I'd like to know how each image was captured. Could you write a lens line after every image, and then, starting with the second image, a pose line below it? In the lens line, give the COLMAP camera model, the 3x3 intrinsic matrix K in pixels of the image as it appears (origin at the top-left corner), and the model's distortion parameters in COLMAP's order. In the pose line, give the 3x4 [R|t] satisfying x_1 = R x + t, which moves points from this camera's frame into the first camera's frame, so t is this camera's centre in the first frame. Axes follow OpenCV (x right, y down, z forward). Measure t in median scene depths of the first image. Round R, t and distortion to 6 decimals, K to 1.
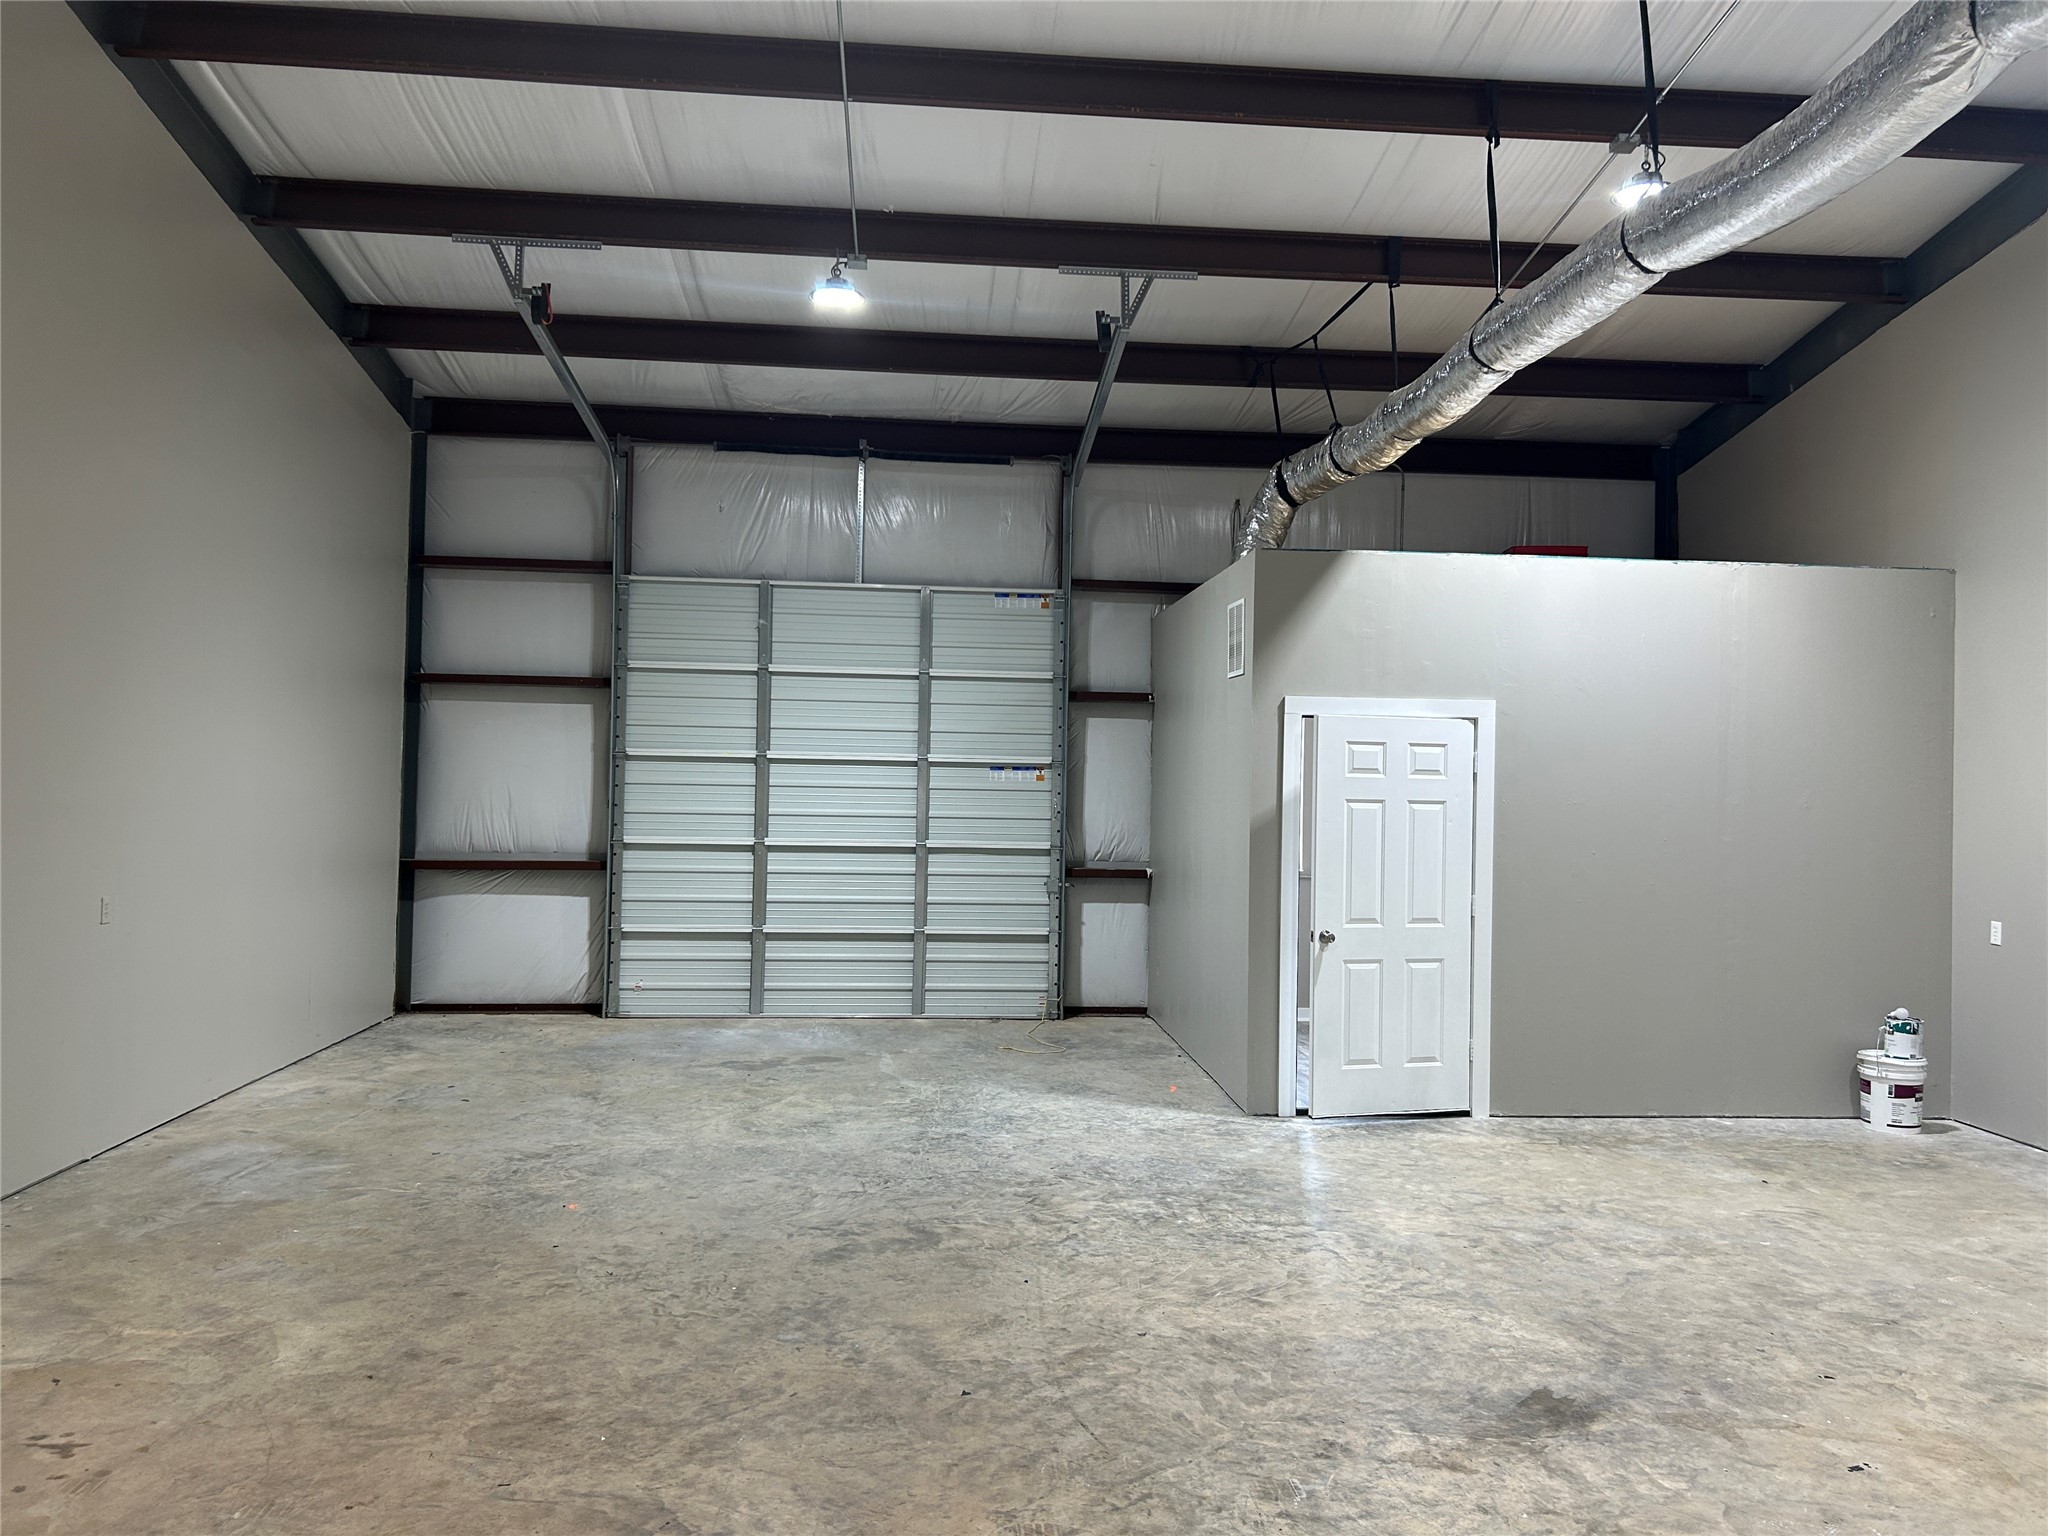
lens RADIAL K [[1541.5, 0, 1042.8], [0, 1541.5, 762.9], [0, 0, 1]] dist [0.045307, -0.043788]
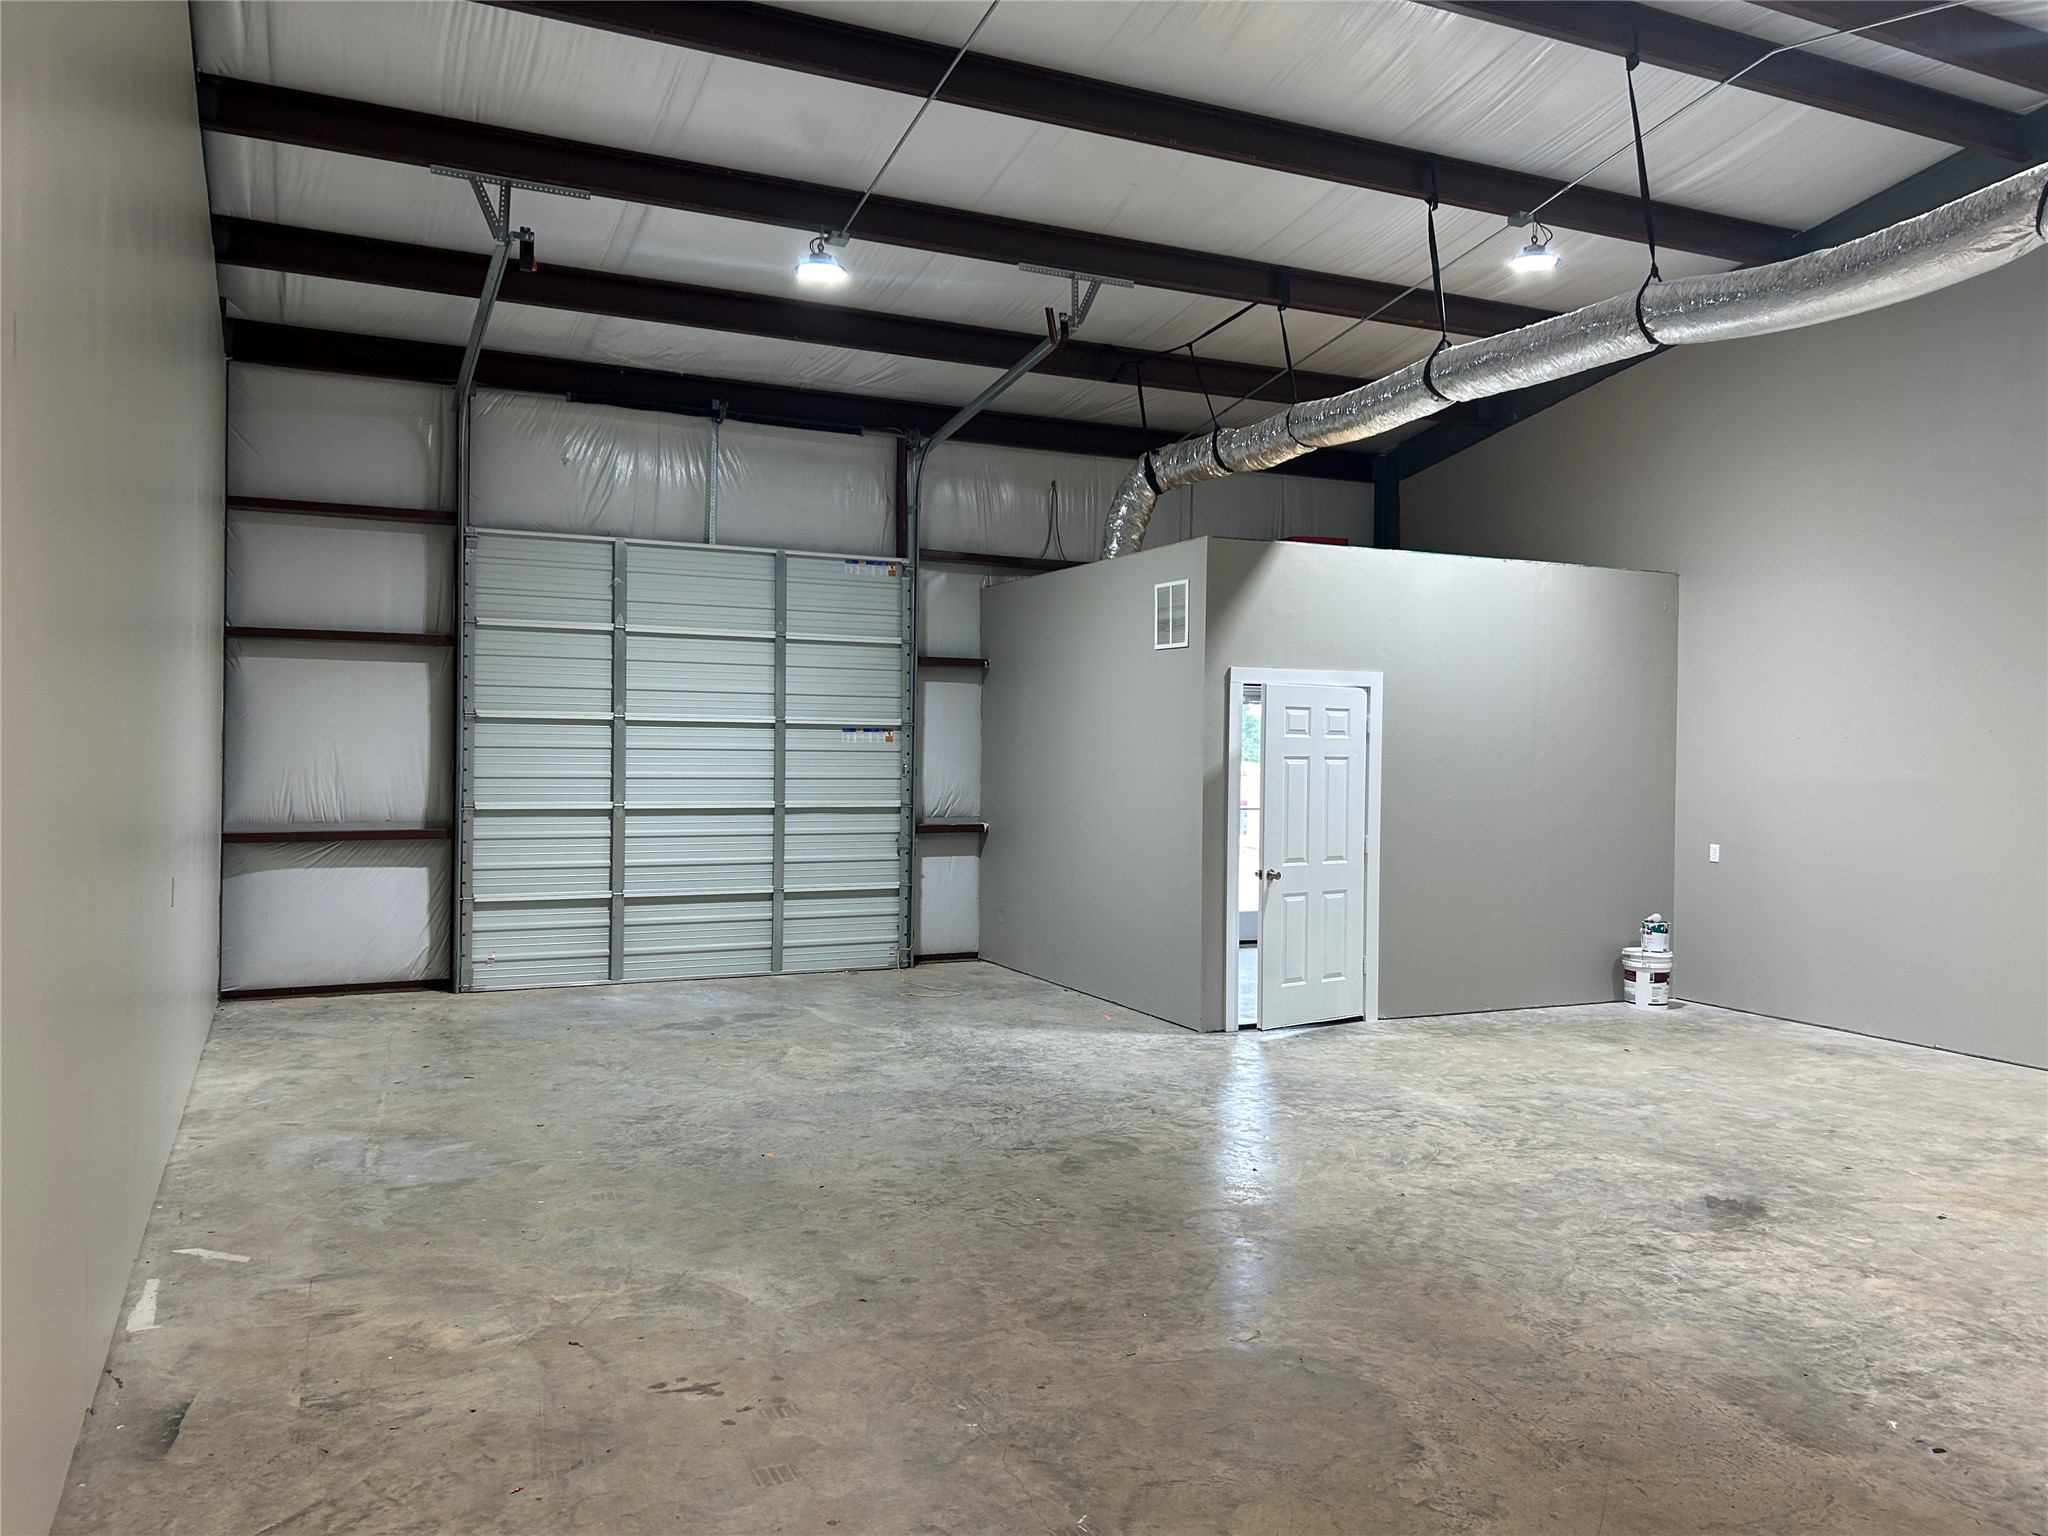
lens RADIAL K [[1541.5, 0, 1042.8], [0, 1541.5, 762.9], [0, 0, 1]] dist [0.045307, -0.043788]
pose [[0.935403, -0.011082, 0.353410, -0.379222], [0.001371, 0.999615, 0.027717, -0.003959], [-0.353581, -0.025442, 0.935058, -0.020933]]
